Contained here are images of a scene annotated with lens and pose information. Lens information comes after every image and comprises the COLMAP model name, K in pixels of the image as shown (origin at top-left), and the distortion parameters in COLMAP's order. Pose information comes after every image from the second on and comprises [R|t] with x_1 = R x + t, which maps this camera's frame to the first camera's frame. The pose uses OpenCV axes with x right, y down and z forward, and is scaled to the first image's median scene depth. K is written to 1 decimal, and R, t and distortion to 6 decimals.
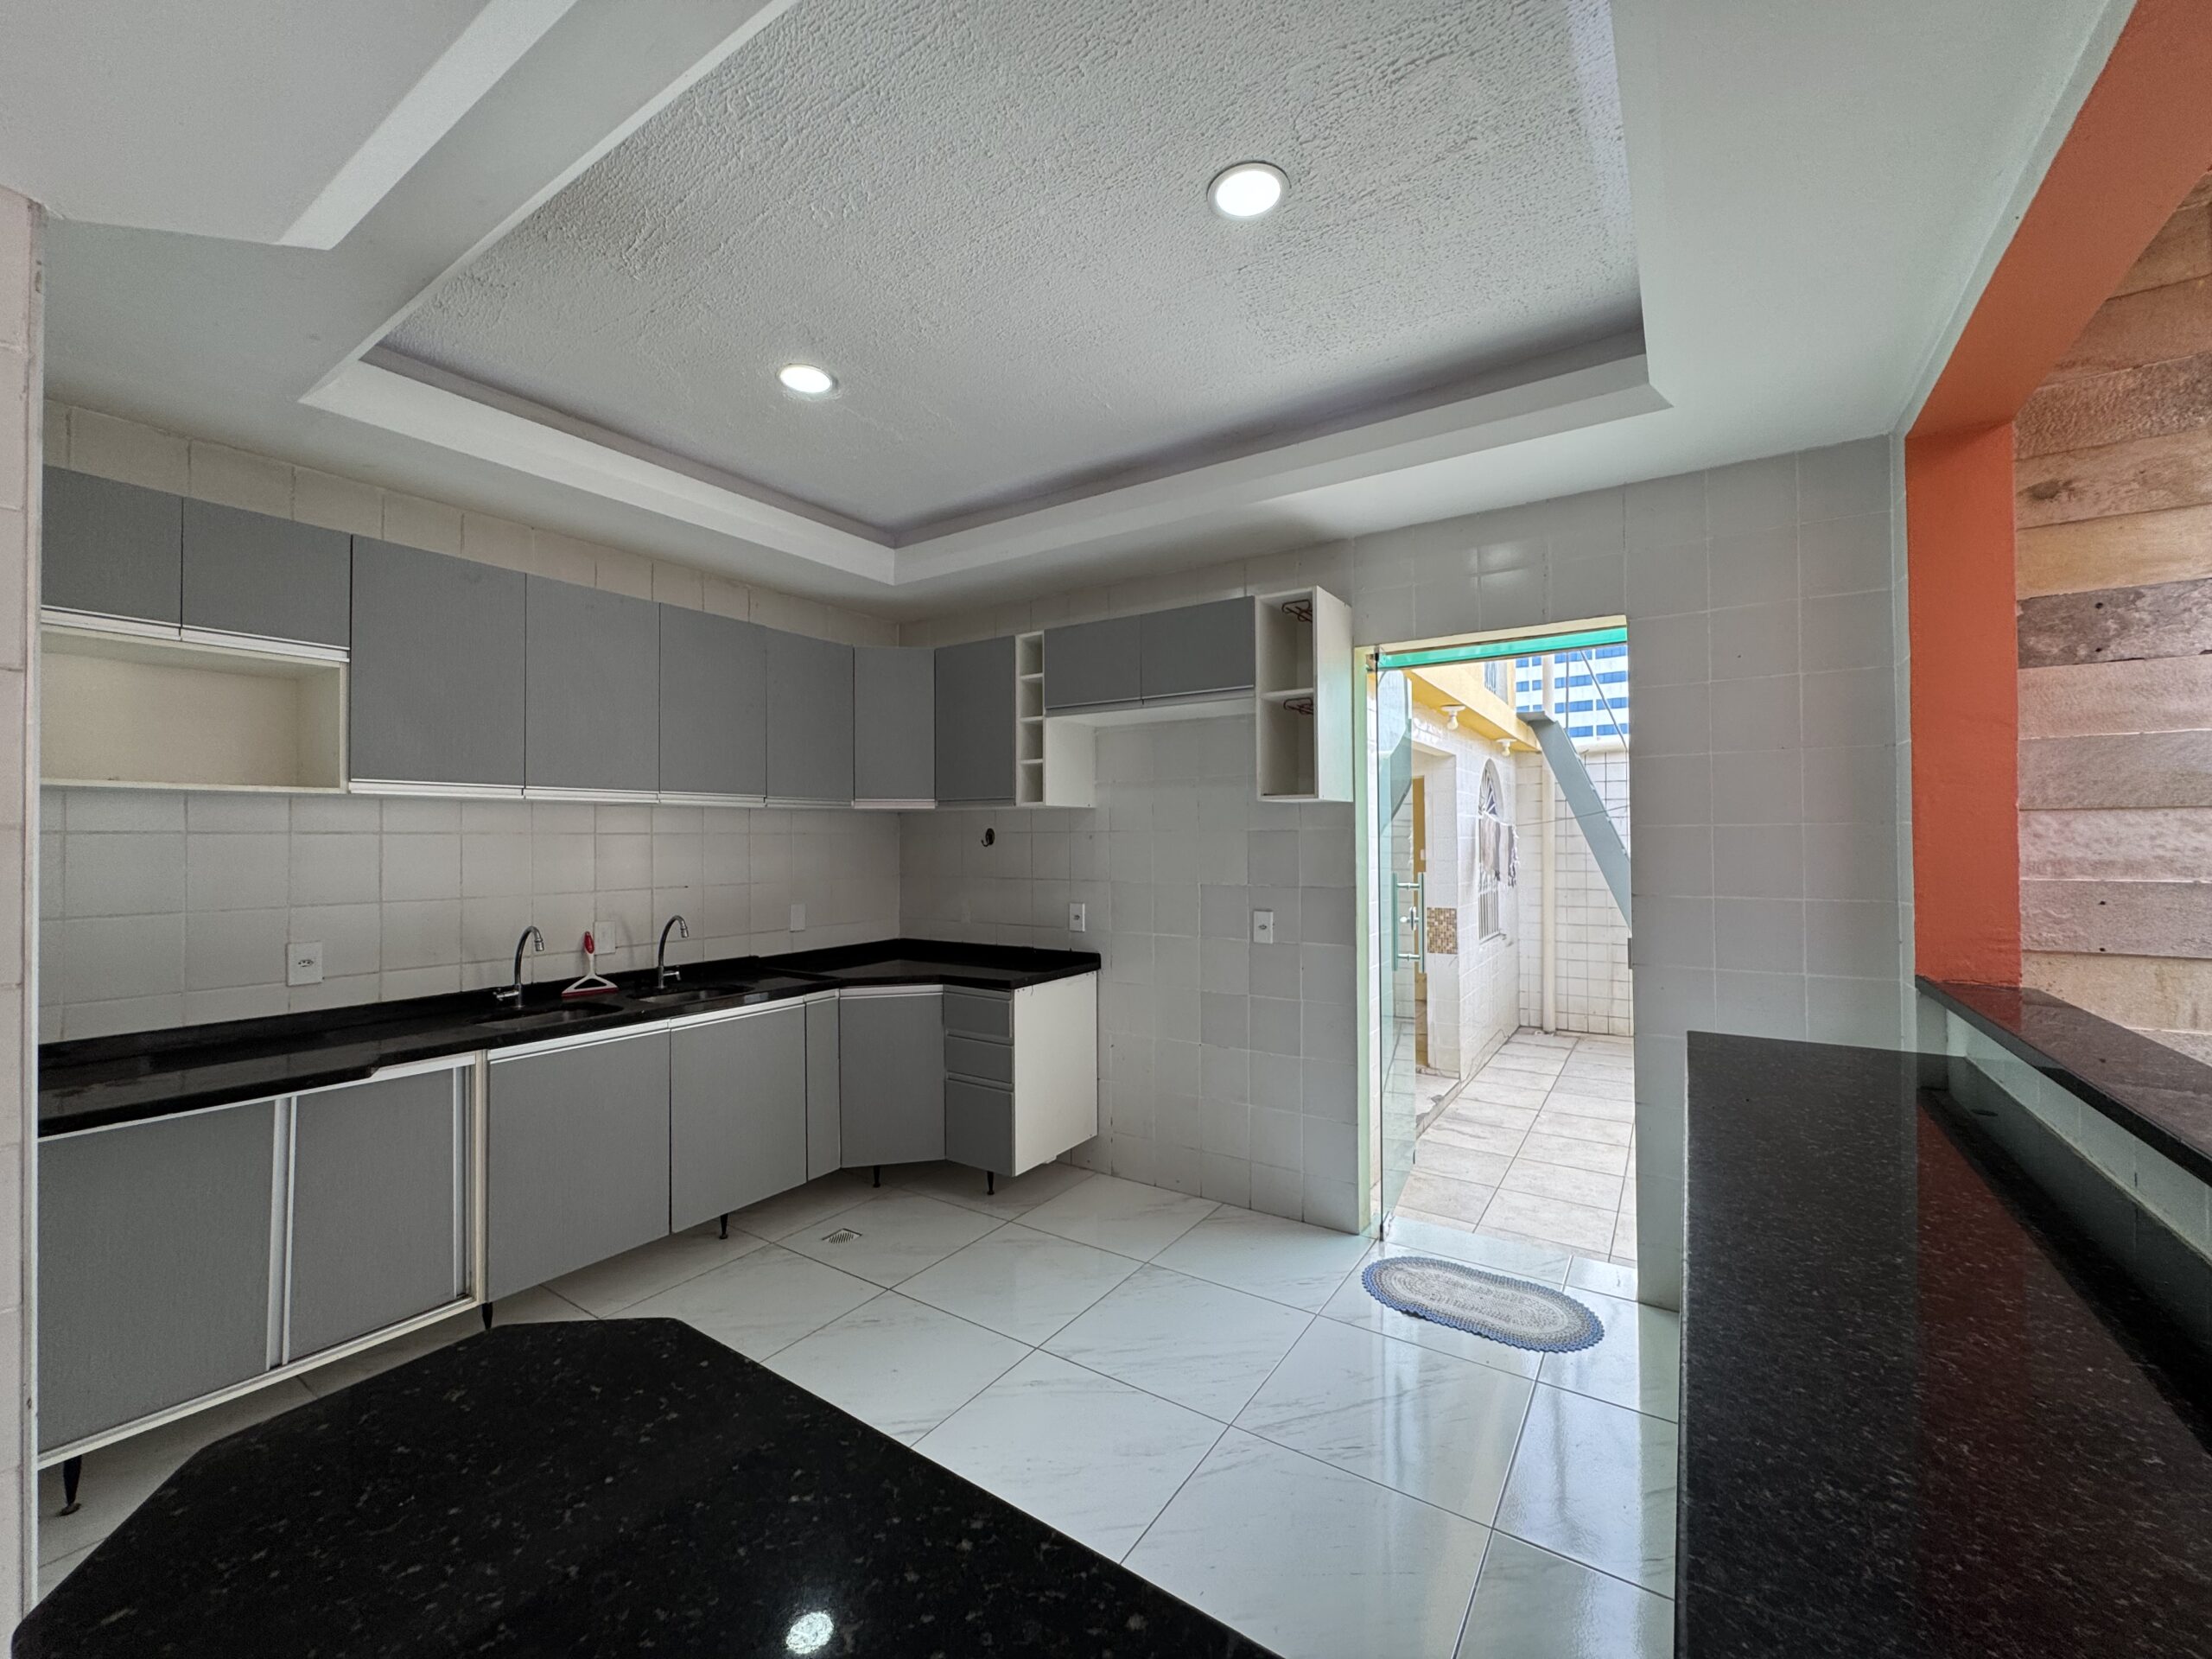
lens RADIAL K [[887.2, 0, 1097.4], [0, 887.2, 827.8], [0, 0, 1]] dist [-0.004783, 0.000561]
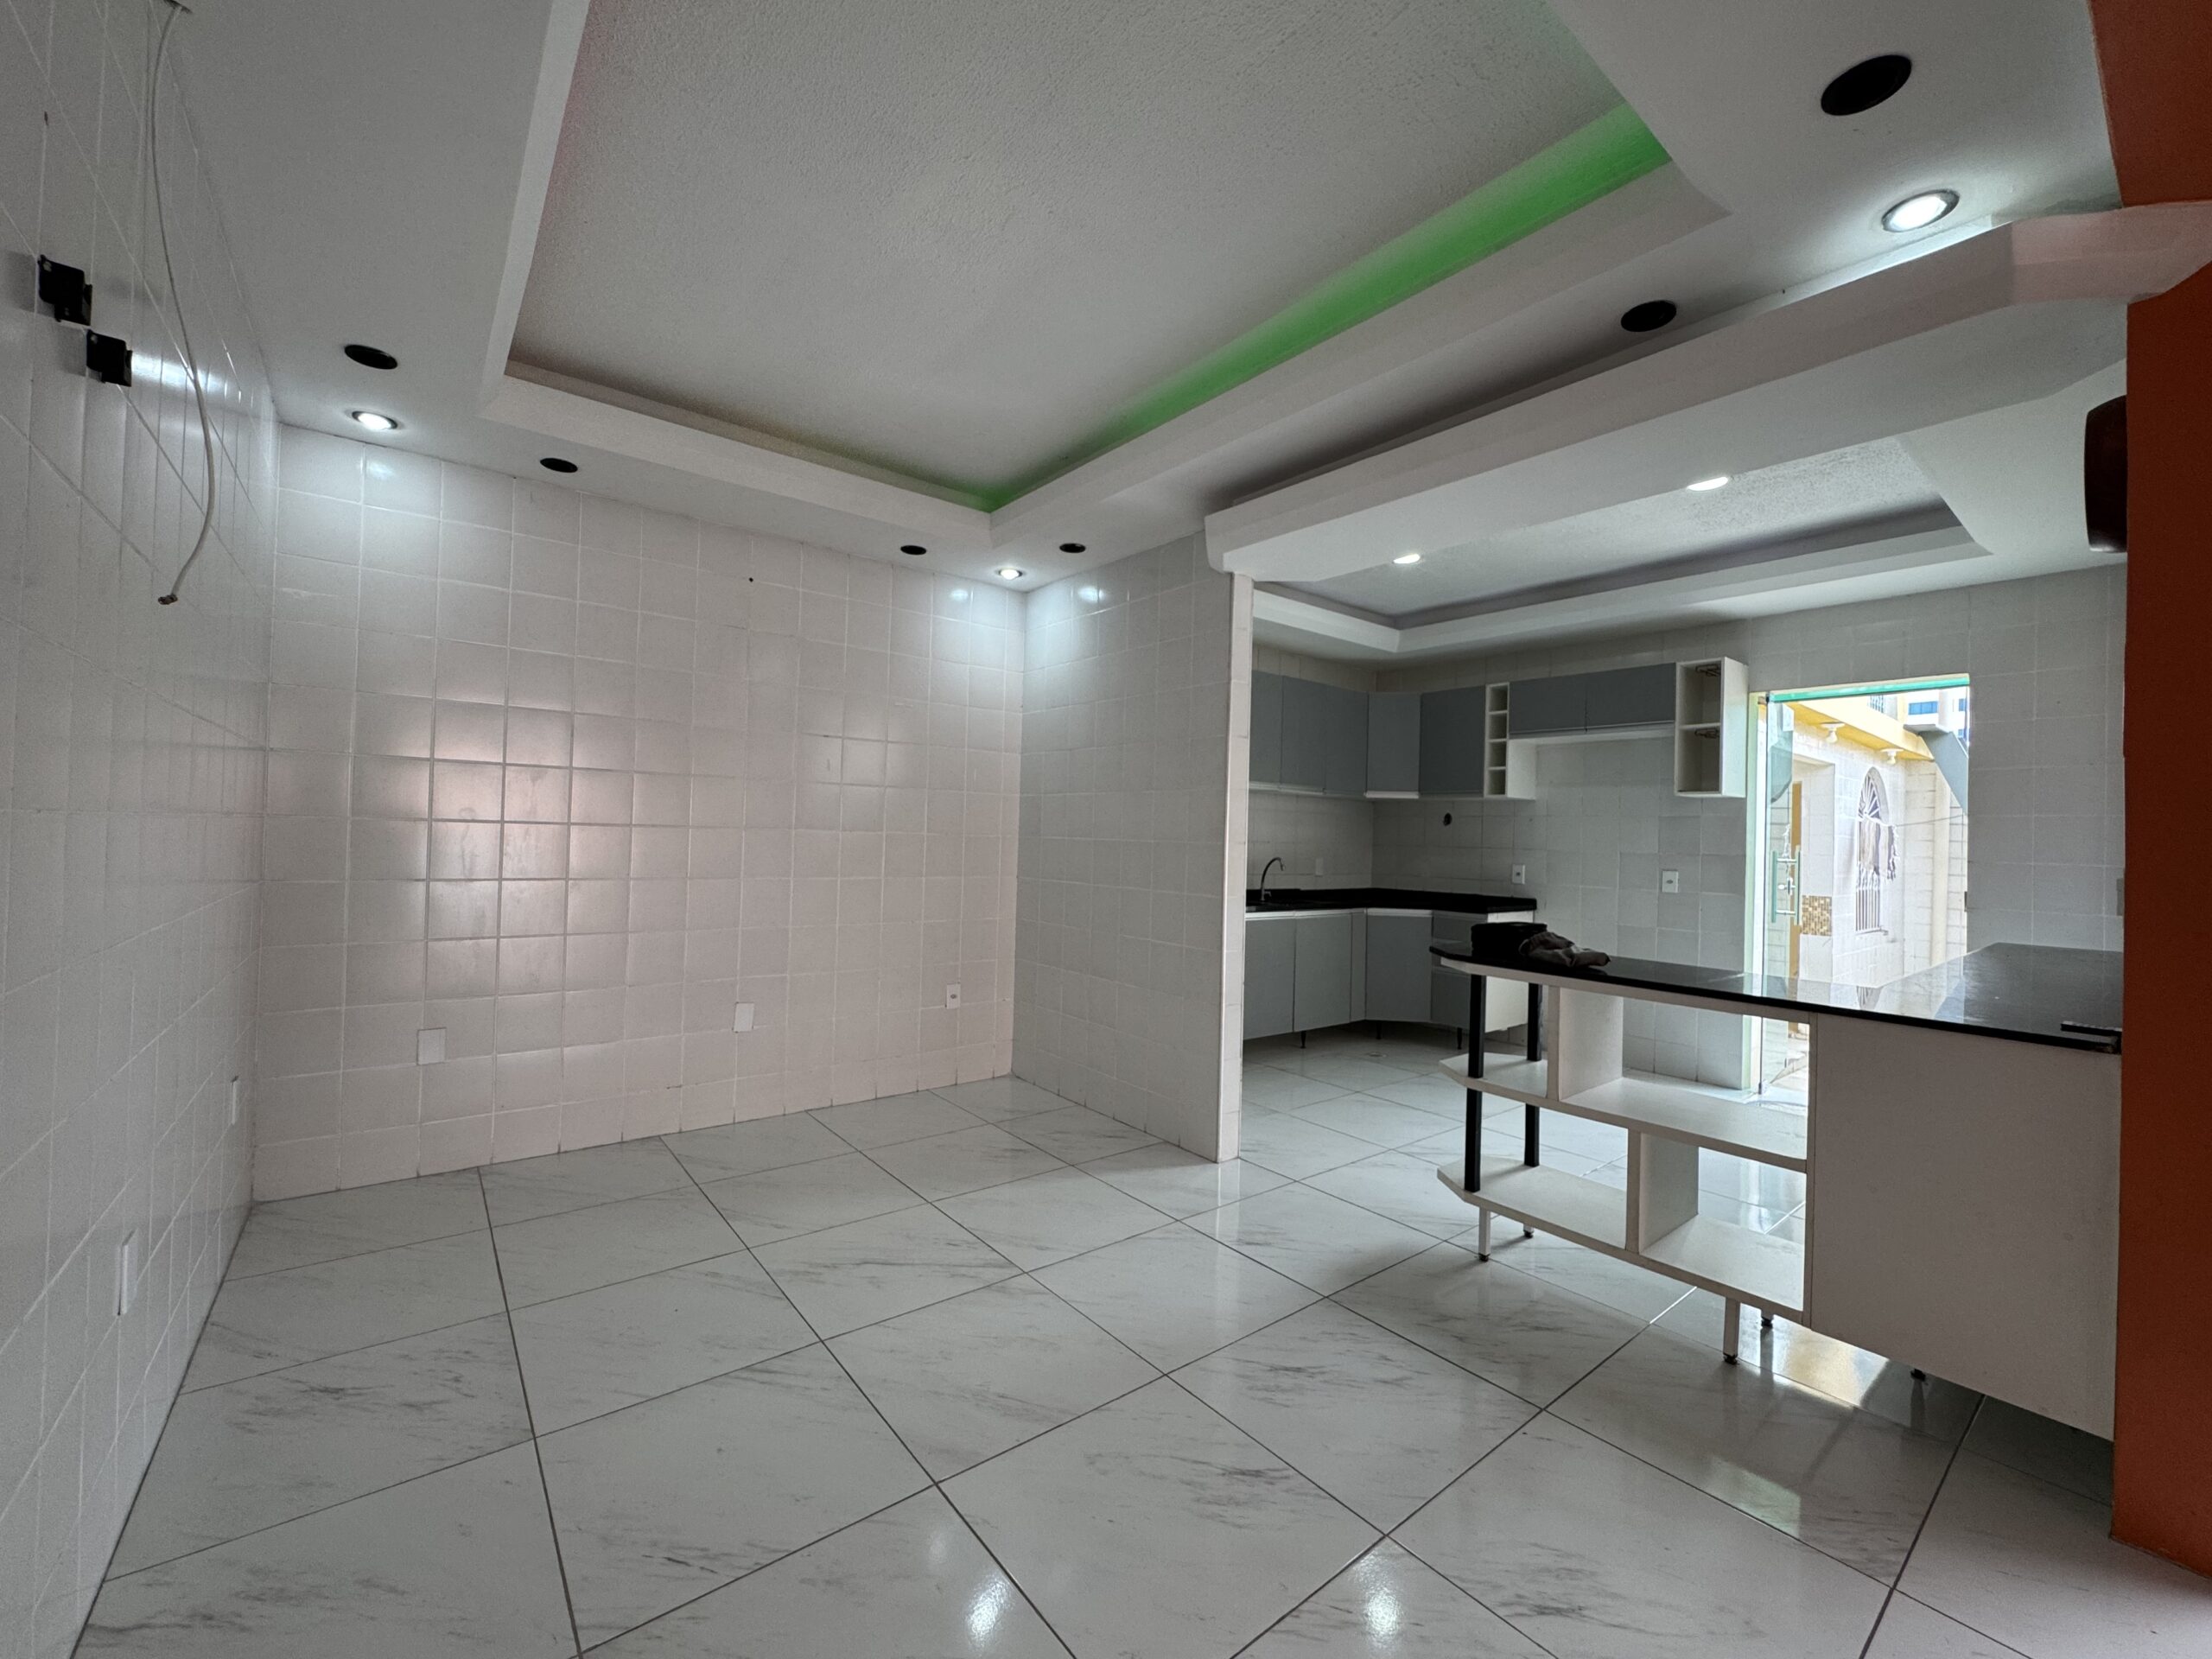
lens RADIAL K [[887.2, 0, 1100.1], [0, 887.2, 827.9], [0, 0, 1]] dist [-0.004783, 0.000561]
pose [[0.950751, 0.027607, -0.308725, -0.244516], [-0.028235, 0.999598, 0.002435, 0.042676], [0.308668, 0.006402, 0.951148, -0.646348]]
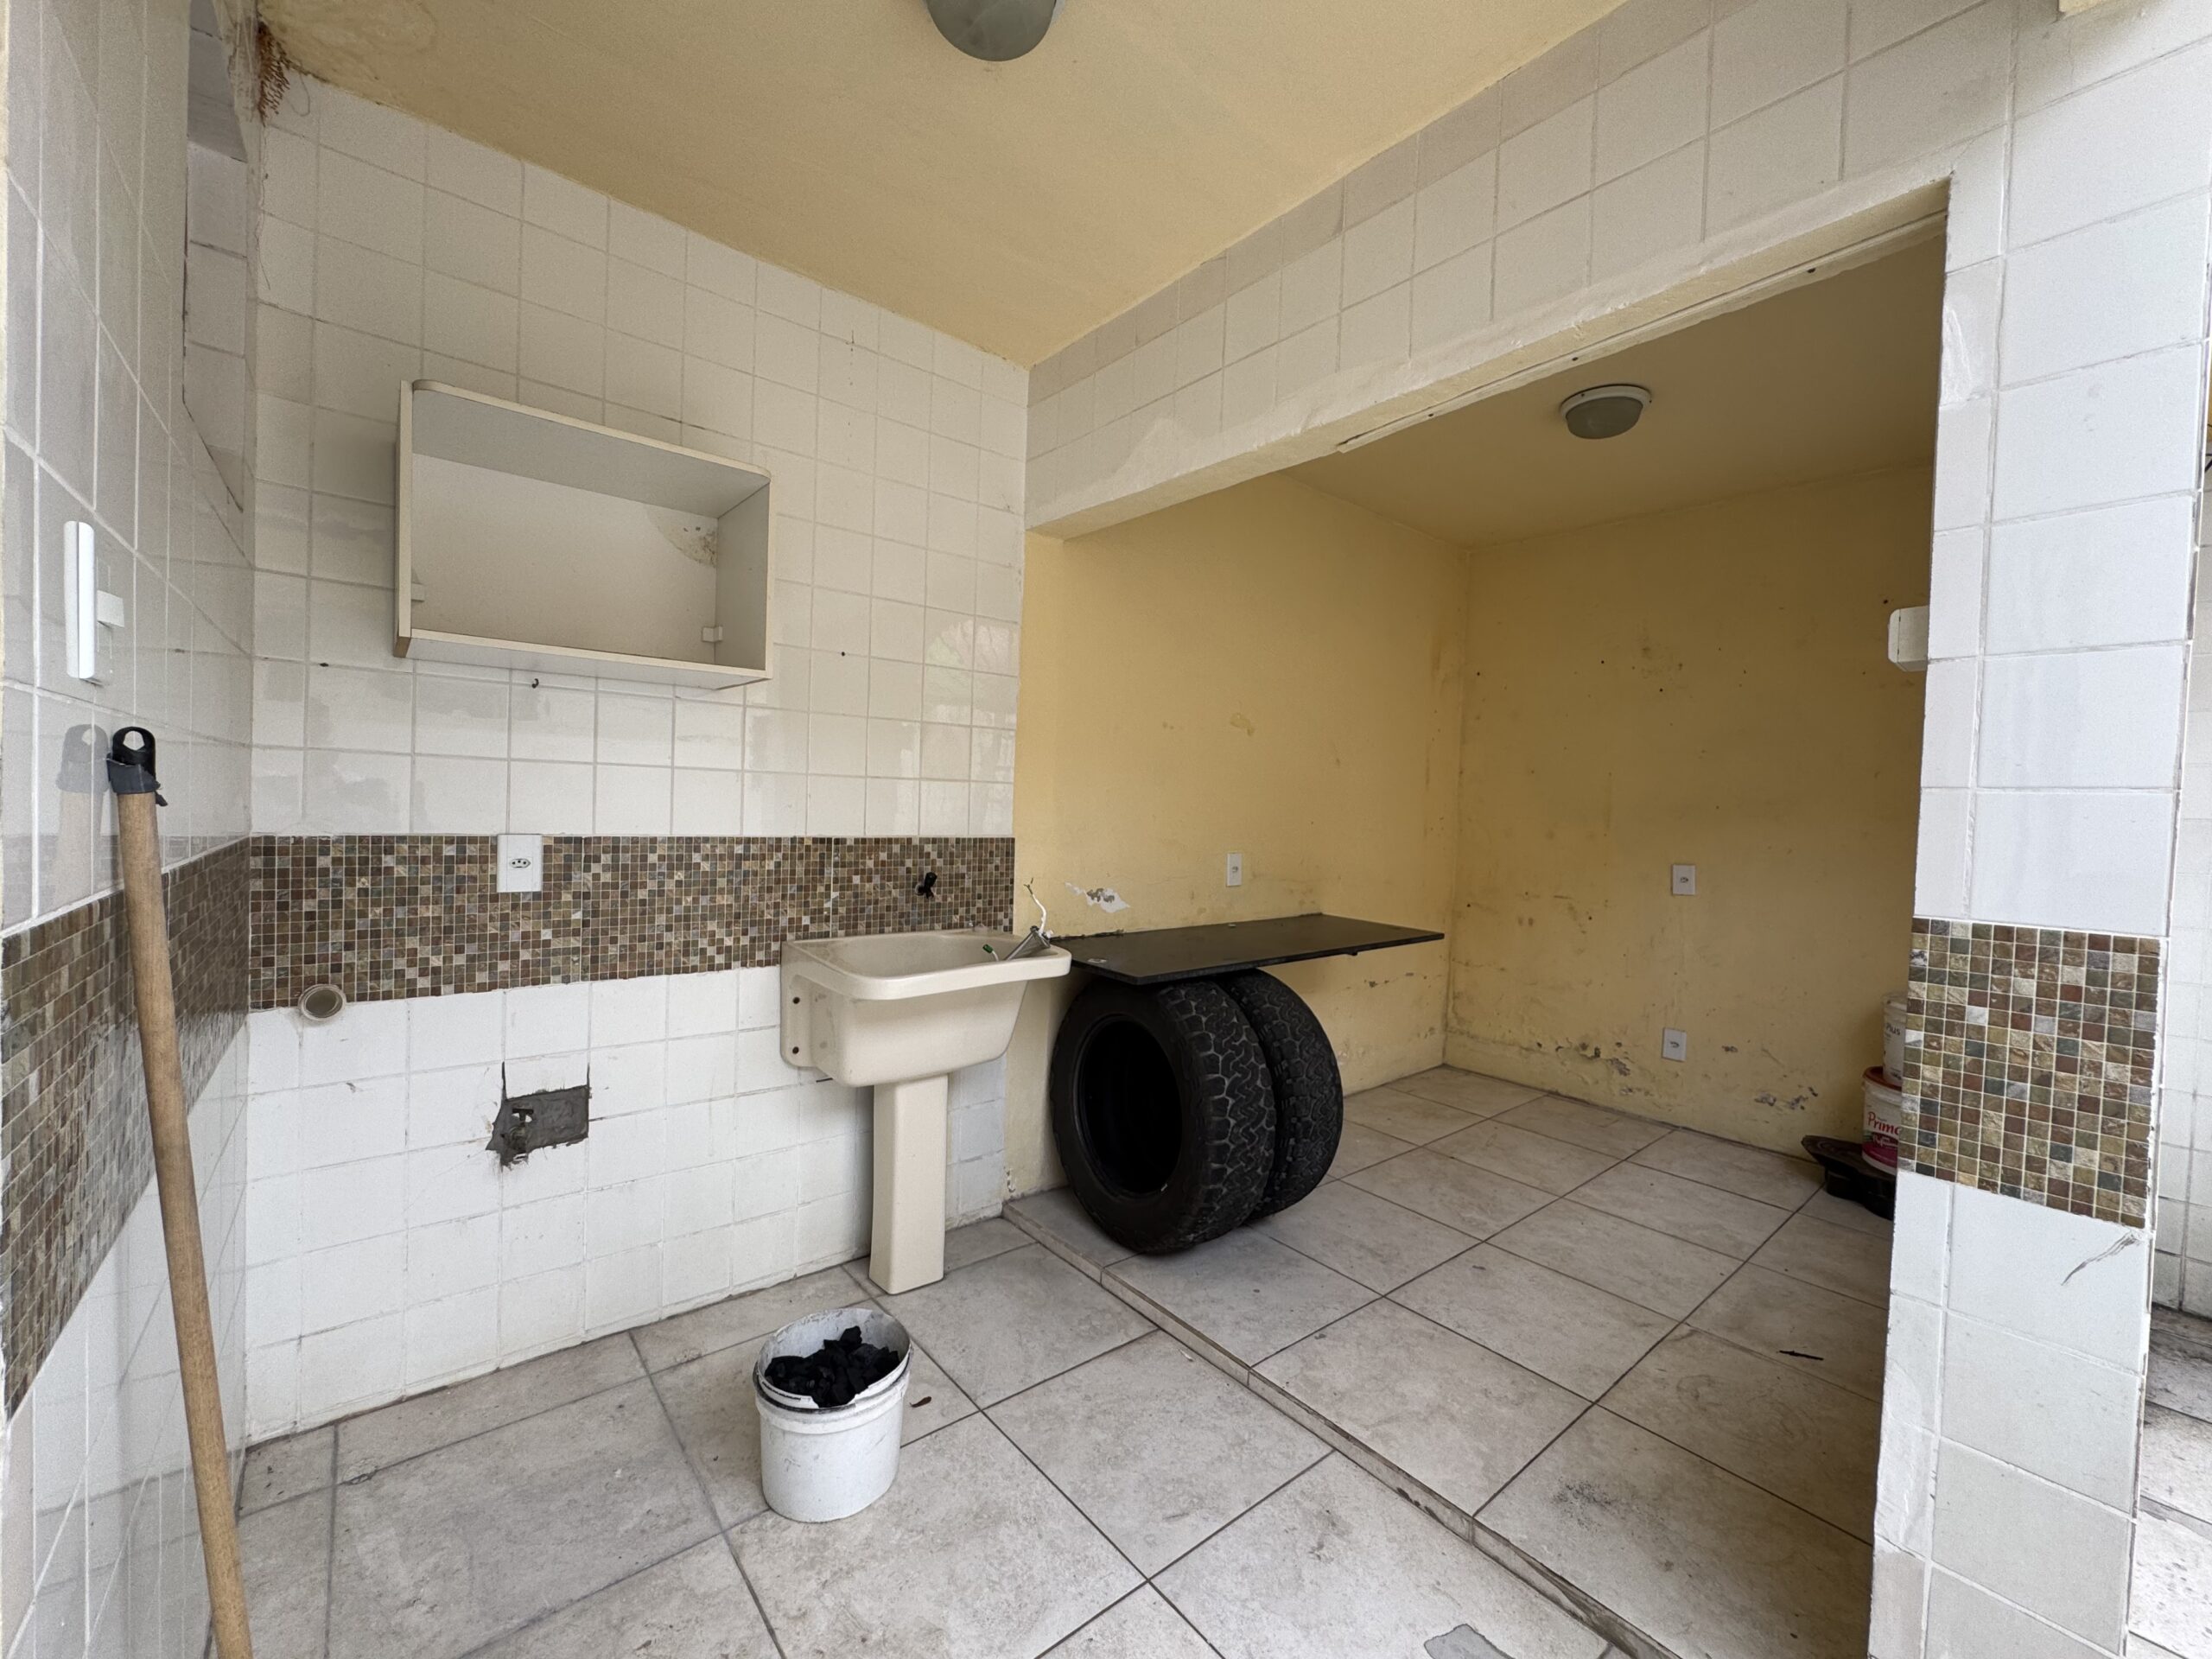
lens RADIAL K [[887.2, 0, 1092.2], [0, 887.2, 833.3], [0, 0, 1]] dist [-0.004783, 0.000561]
pose [[0.955523, 0.048306, -0.290933, 0.444124], [-0.036679, 0.998300, 0.045288, 0.118689], [0.292626, -0.032602, 0.955671, 1.316289]]
